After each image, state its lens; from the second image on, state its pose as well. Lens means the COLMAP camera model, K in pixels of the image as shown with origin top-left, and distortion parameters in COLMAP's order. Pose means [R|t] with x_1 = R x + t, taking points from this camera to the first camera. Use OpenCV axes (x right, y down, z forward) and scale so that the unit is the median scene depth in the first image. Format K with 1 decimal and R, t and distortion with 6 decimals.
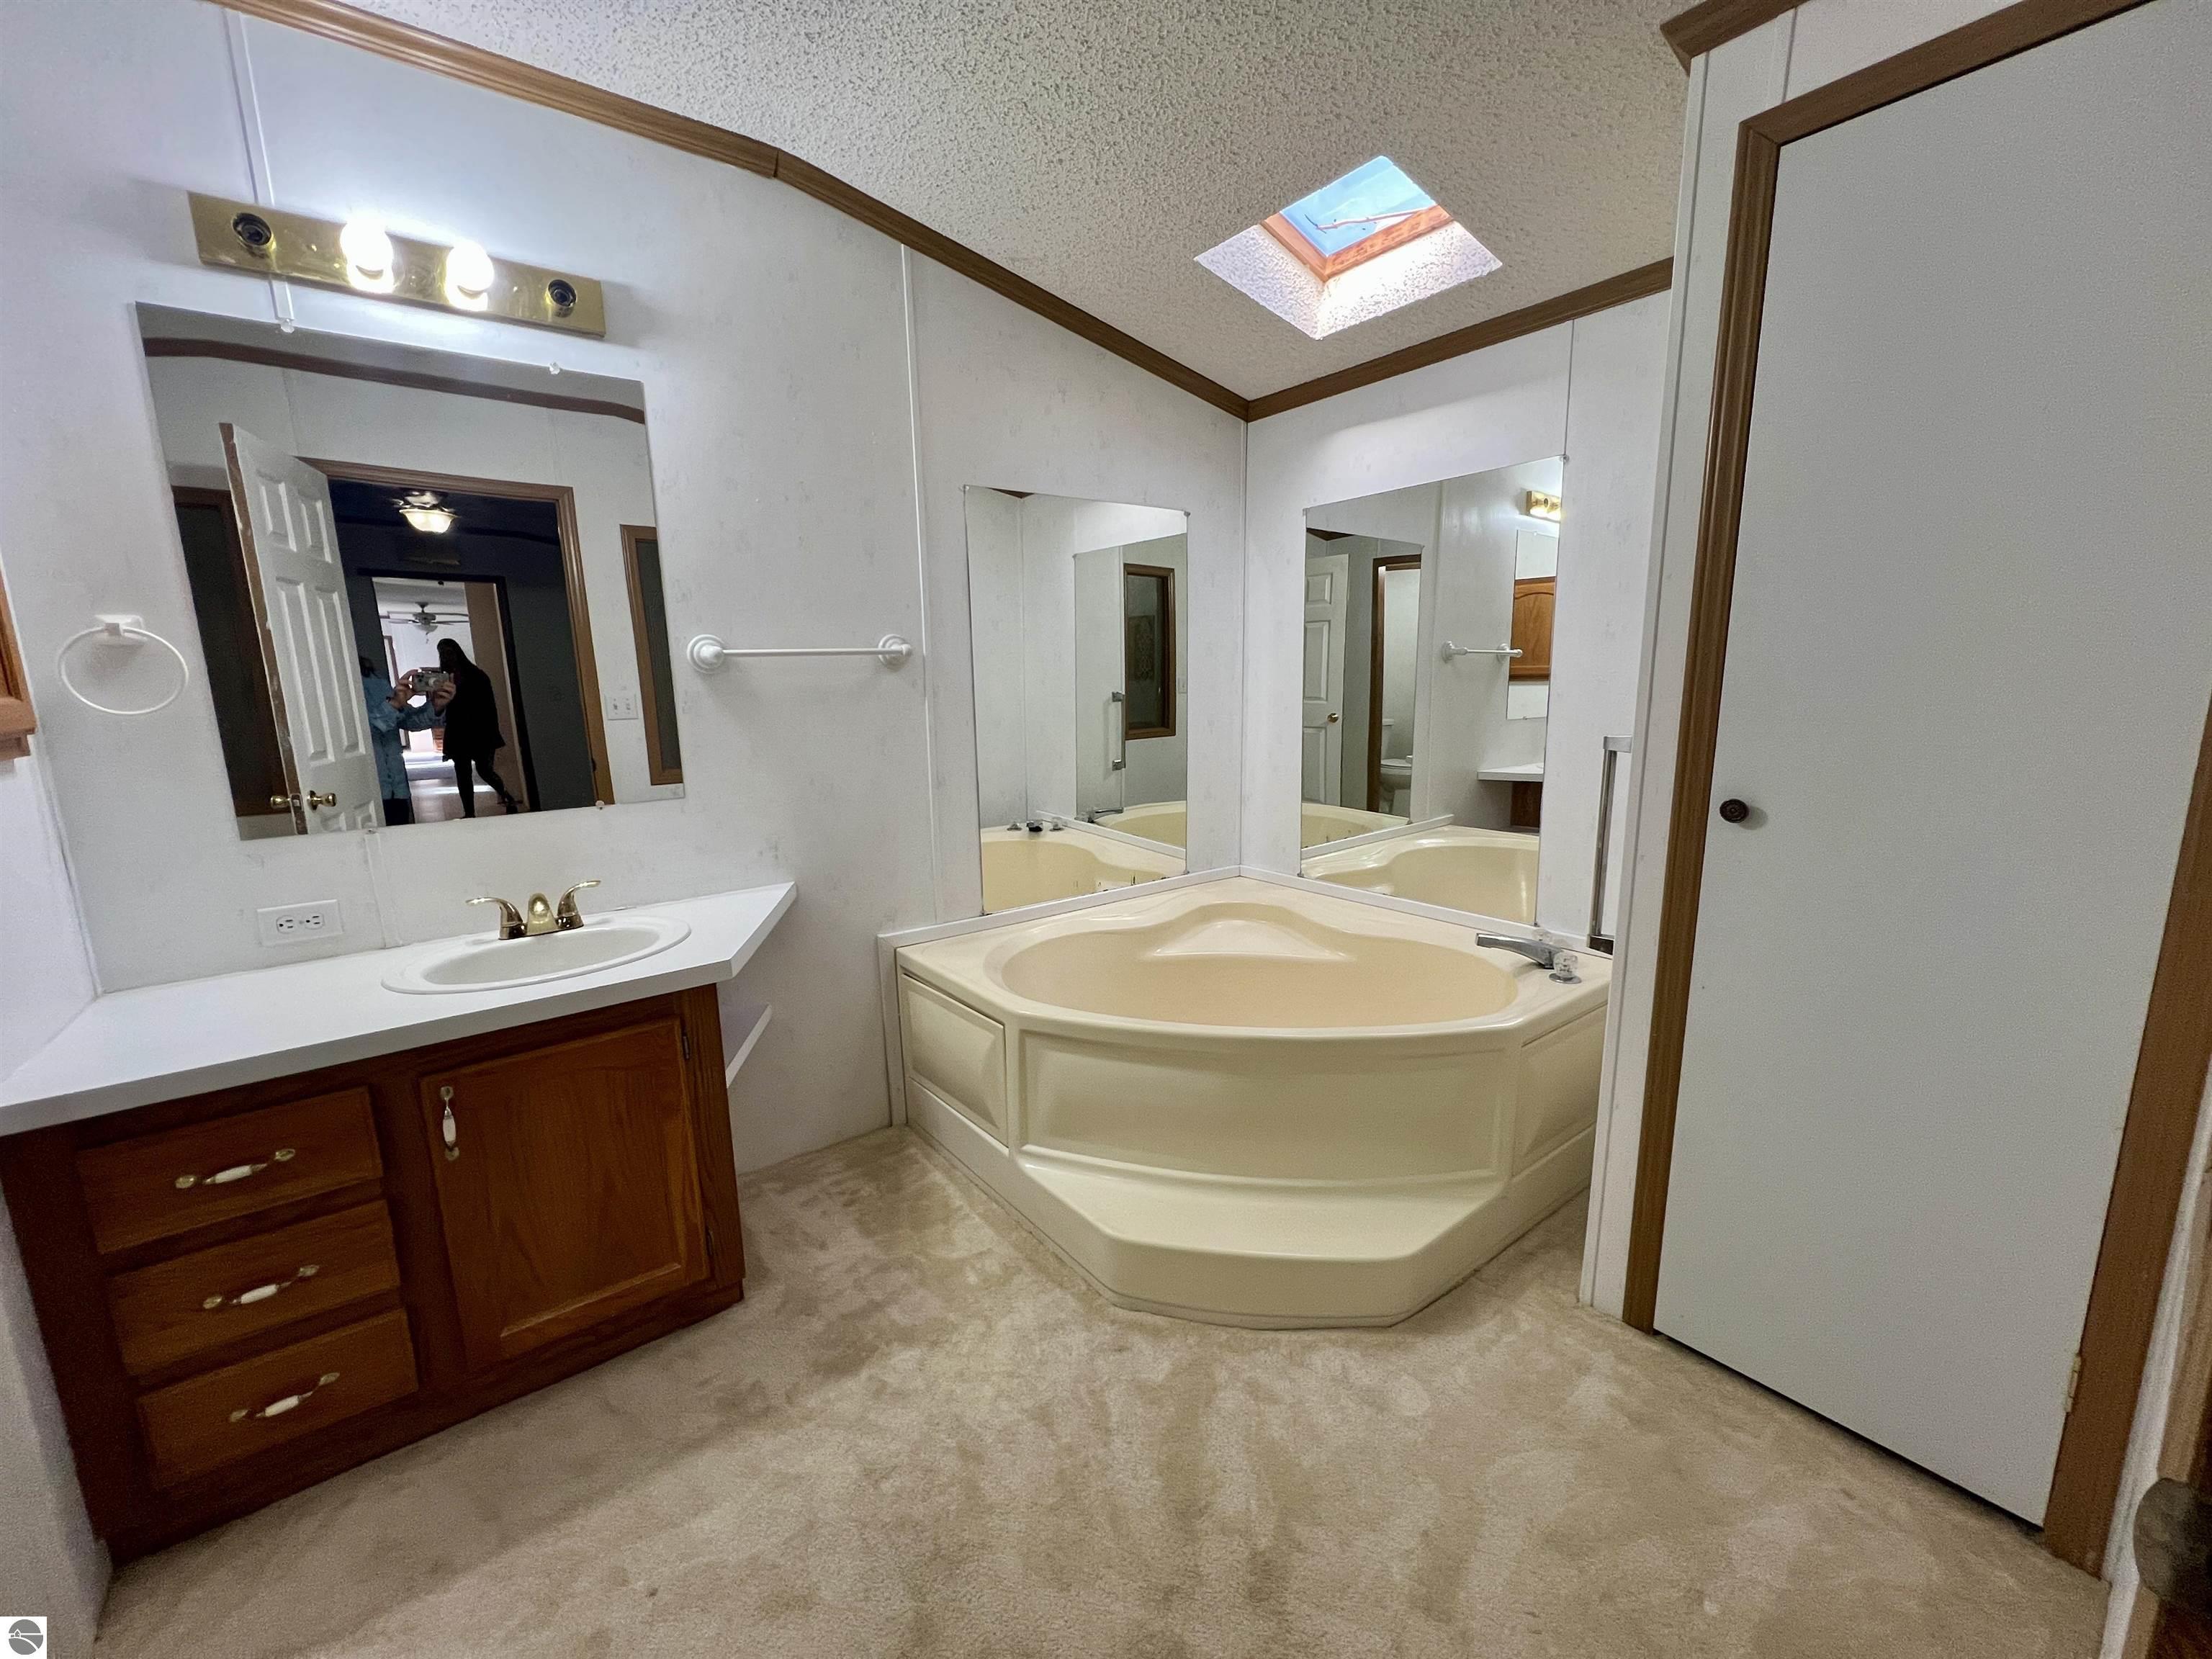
lens RADIAL K [[881.5, 0, 1107.4], [0, 881.5, 849.9], [0, 0, 1]] dist [-0.005783, 0.000431]
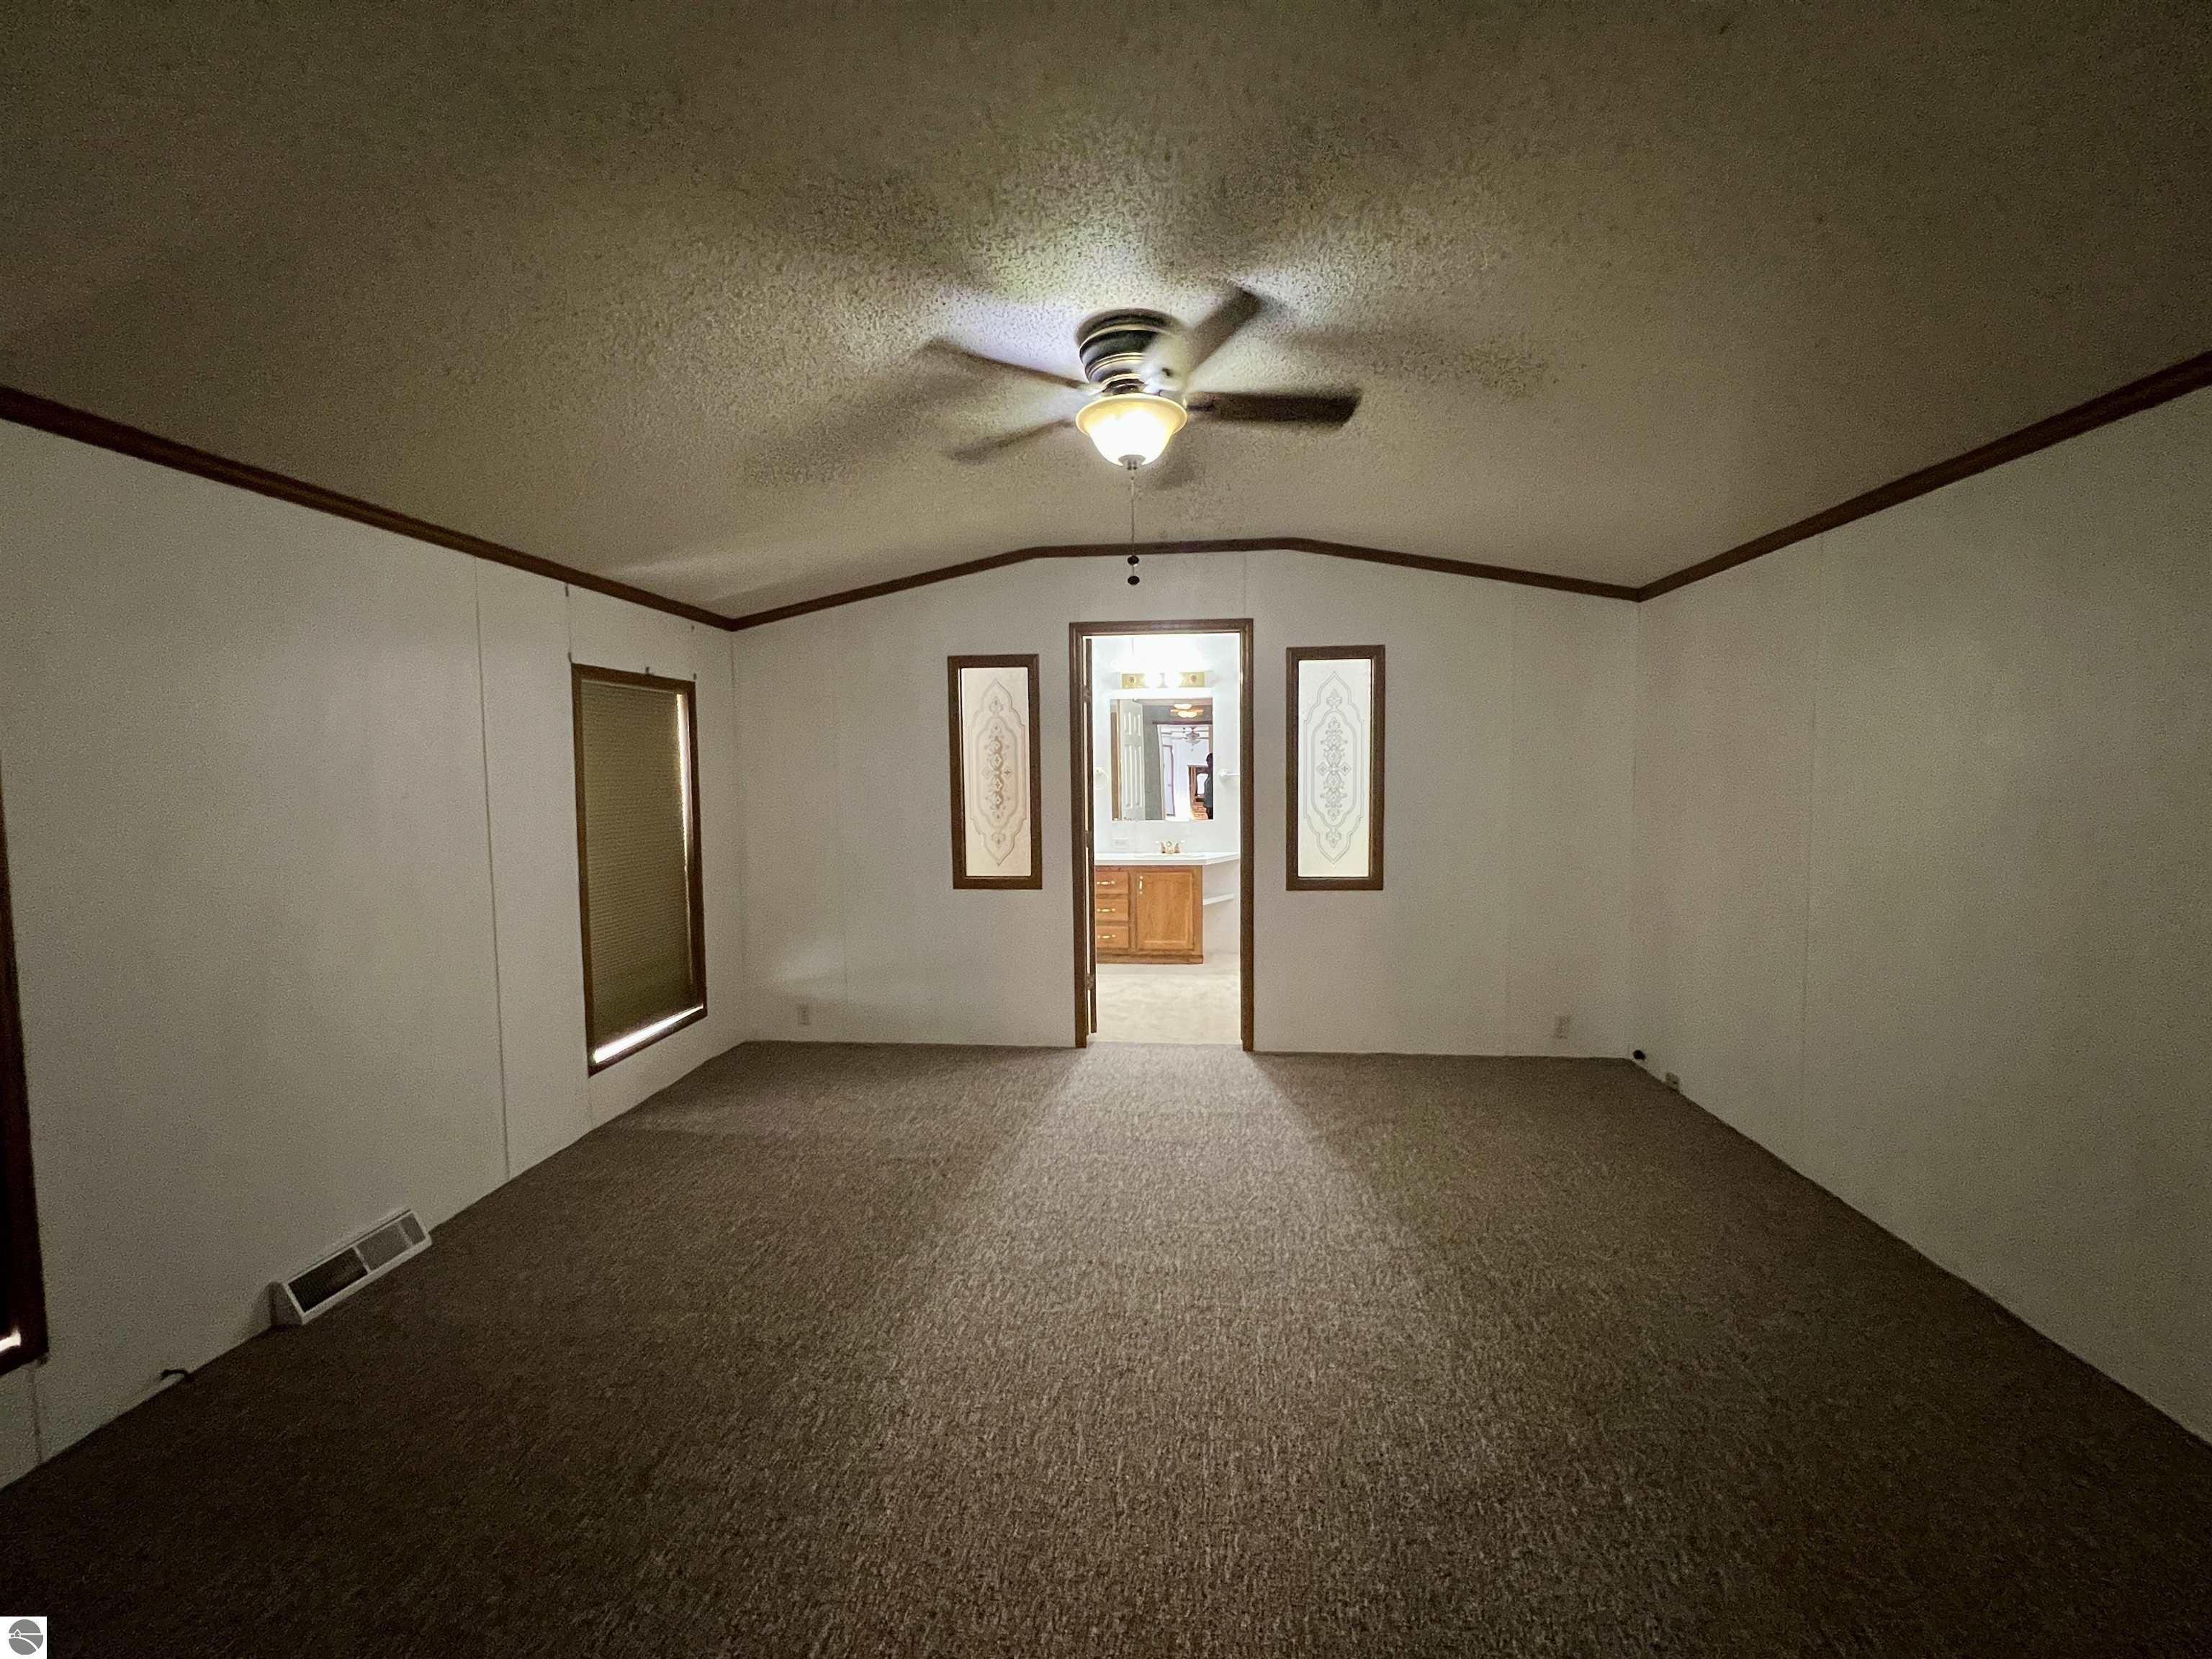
lens RADIAL K [[881.5, 0, 1089.5], [0, 881.5, 828.1], [0, 0, 1]] dist [-0.005783, 0.000431]
pose [[0.713898, 0.049018, -0.698532, 1.958122], [-0.124502, 0.990538, -0.057732, 0.293955], [0.689093, 0.128183, 0.713246, -2.162496]]
